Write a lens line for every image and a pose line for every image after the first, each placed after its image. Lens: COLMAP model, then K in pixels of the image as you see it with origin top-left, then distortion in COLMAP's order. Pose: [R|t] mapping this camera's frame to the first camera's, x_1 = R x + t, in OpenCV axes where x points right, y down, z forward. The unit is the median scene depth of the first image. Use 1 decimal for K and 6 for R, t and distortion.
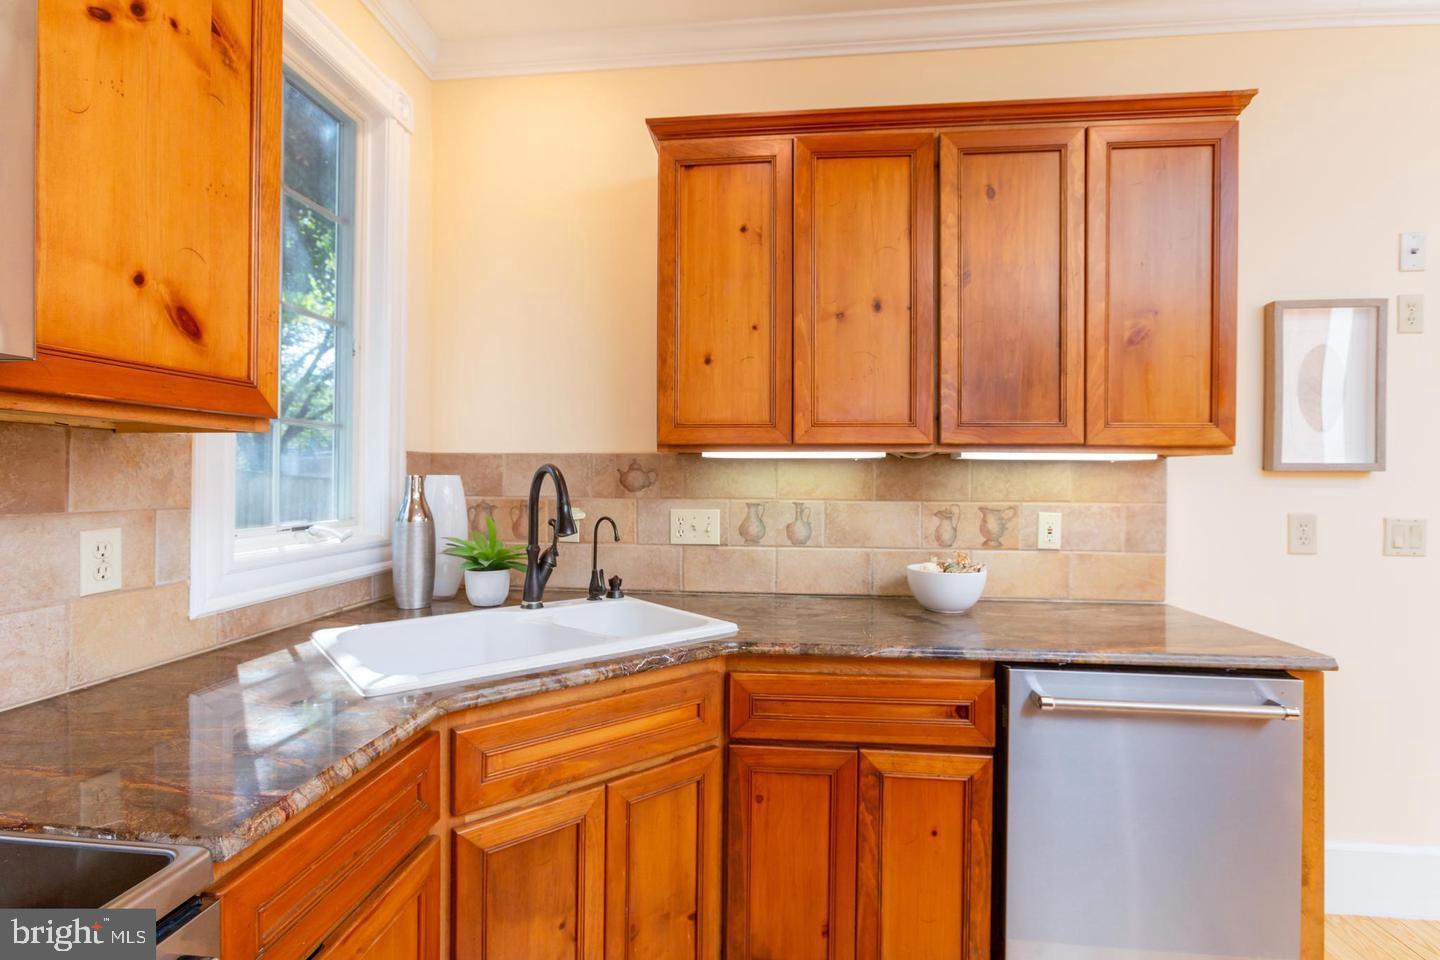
lens RADIAL K [[665.4, 0, 715.1], [0, 665.4, 479.3], [0, 0, 1]] dist [-0.027004, 0.010249]
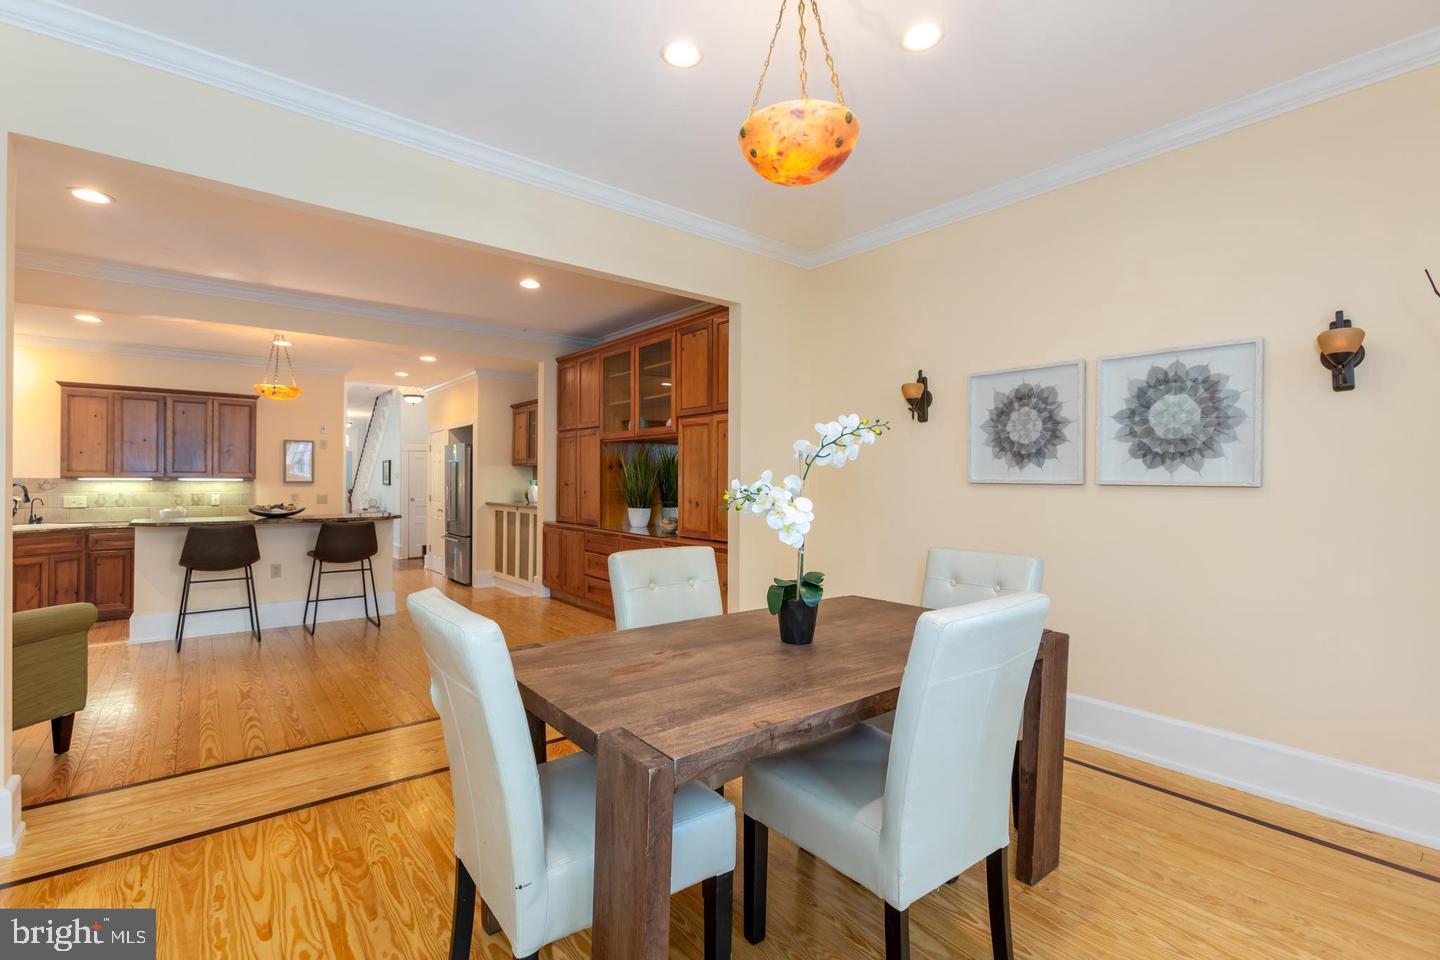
lens RADIAL K [[642.9, 0, 716.9], [0, 642.9, 475.7], [0, 0, 1]] dist [0.001904, 0.001025]
pose [[0.712212, 0.002411, 0.701960, -0.009167], [0.002203, 0.999981, -0.005670, -0.029374], [-0.701961, 0.005585, 0.712194, -3.576052]]
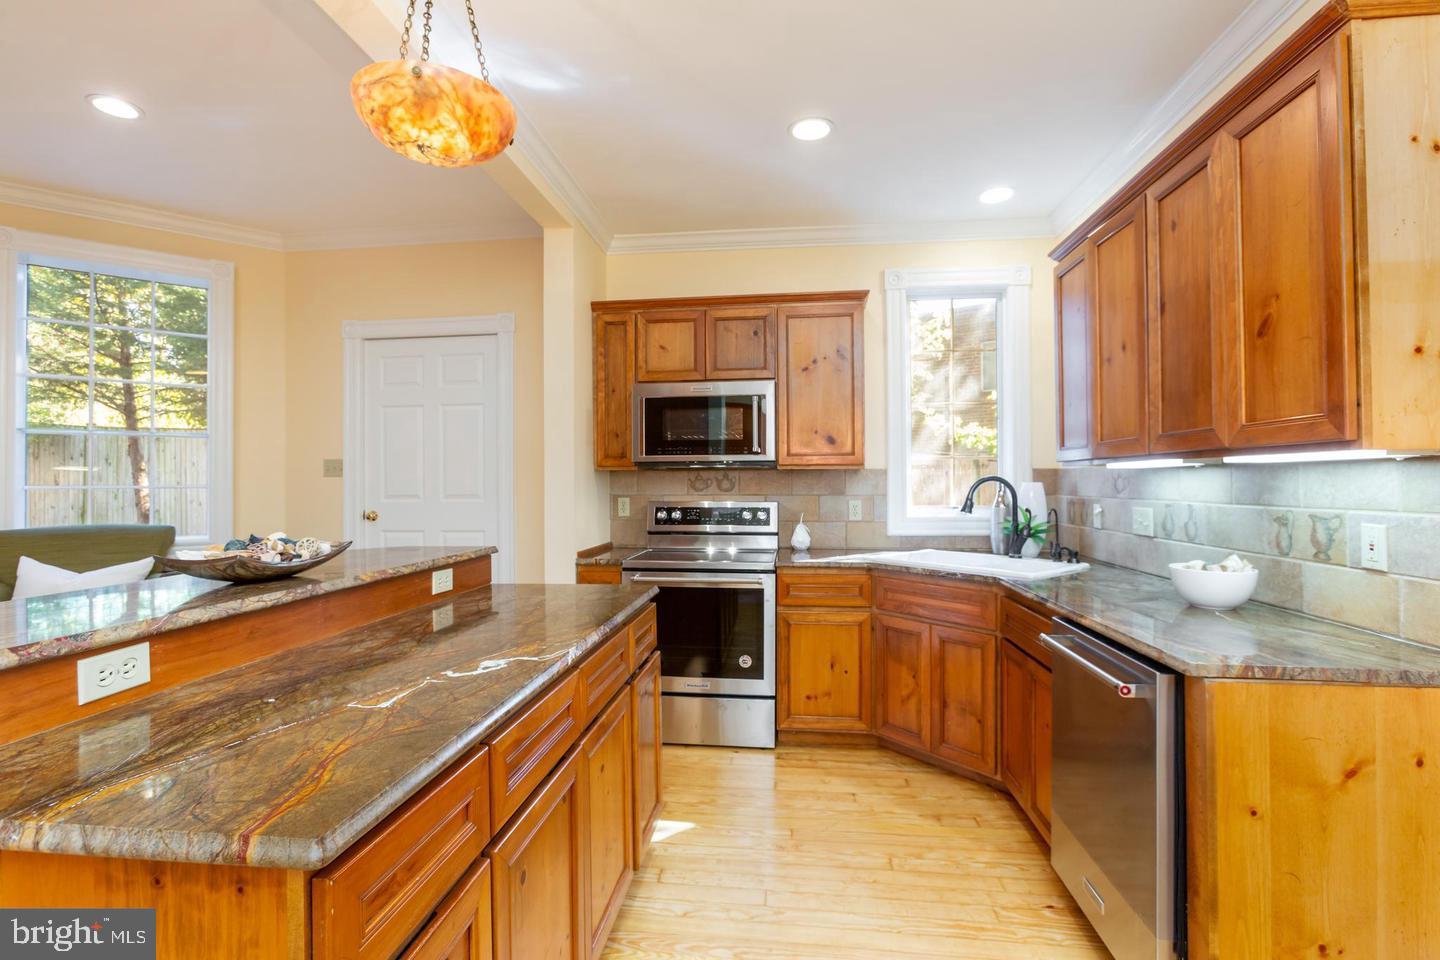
lens RADIAL K [[665.4, 0, 715.1], [0, 665.4, 479.3], [0, 0, 1]] dist [-0.027004, 0.010249]
pose [[-0.015771, -0.010956, -0.999816, 1.391244], [-0.001445, 0.999939, -0.010934, 0.005800], [0.999875, 0.001272, -0.015785, 0.219804]]
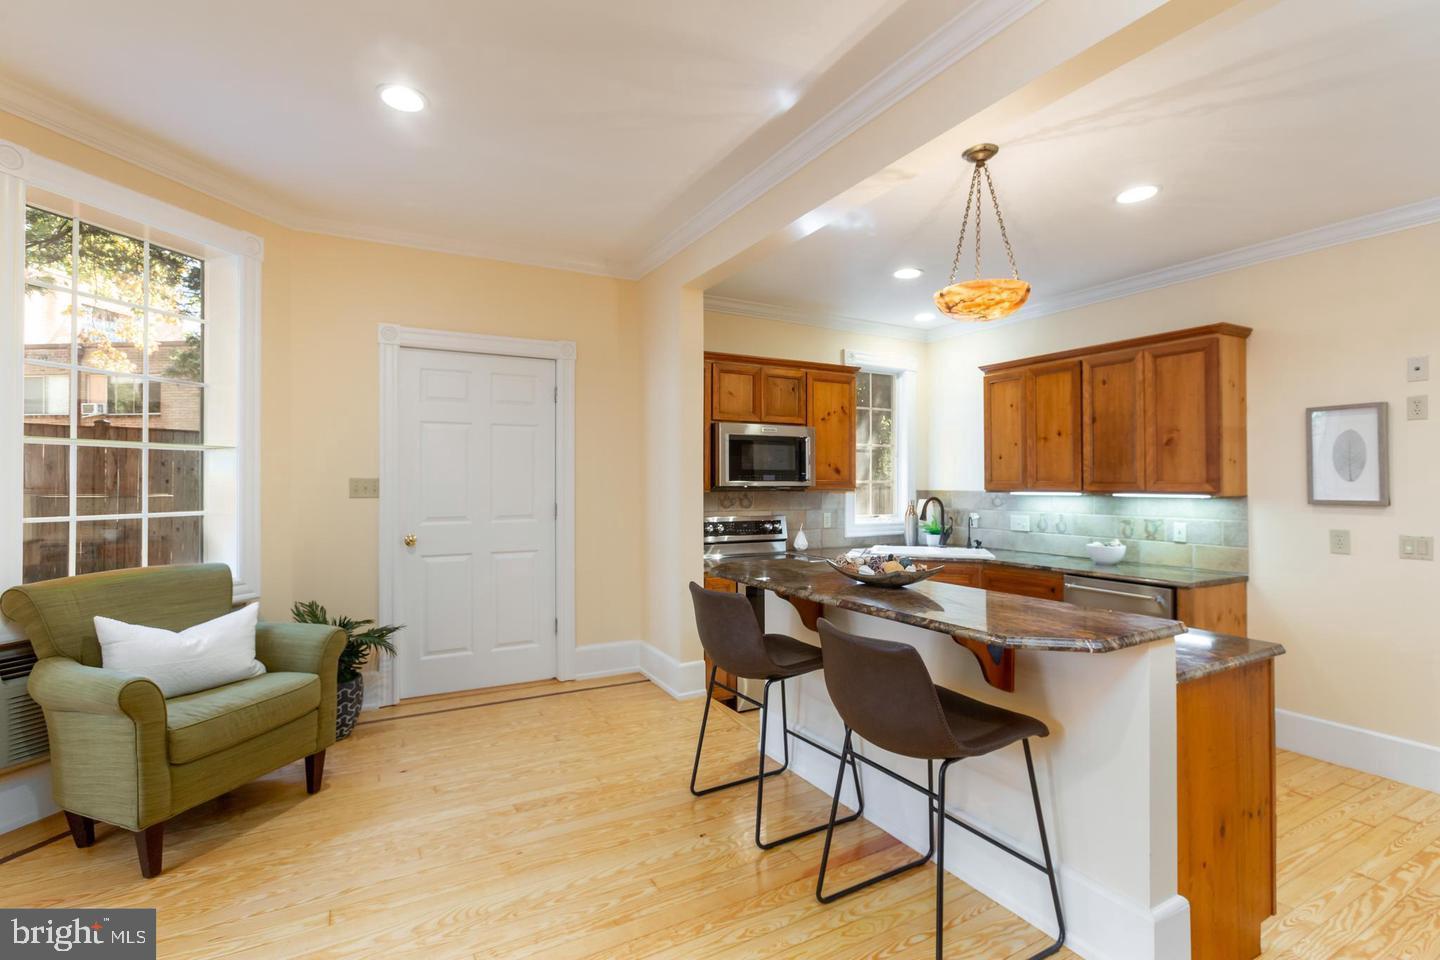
lens RADIAL K [[665.4, 0, 715.1], [0, 665.4, 479.3], [0, 0, 1]] dist [-0.027004, 0.010249]
pose [[0.572537, -0.010295, -0.819814, 1.391738], [-0.001309, 0.999908, -0.013471, -0.054346], [0.819878, 0.008785, 0.572471, -1.318011]]
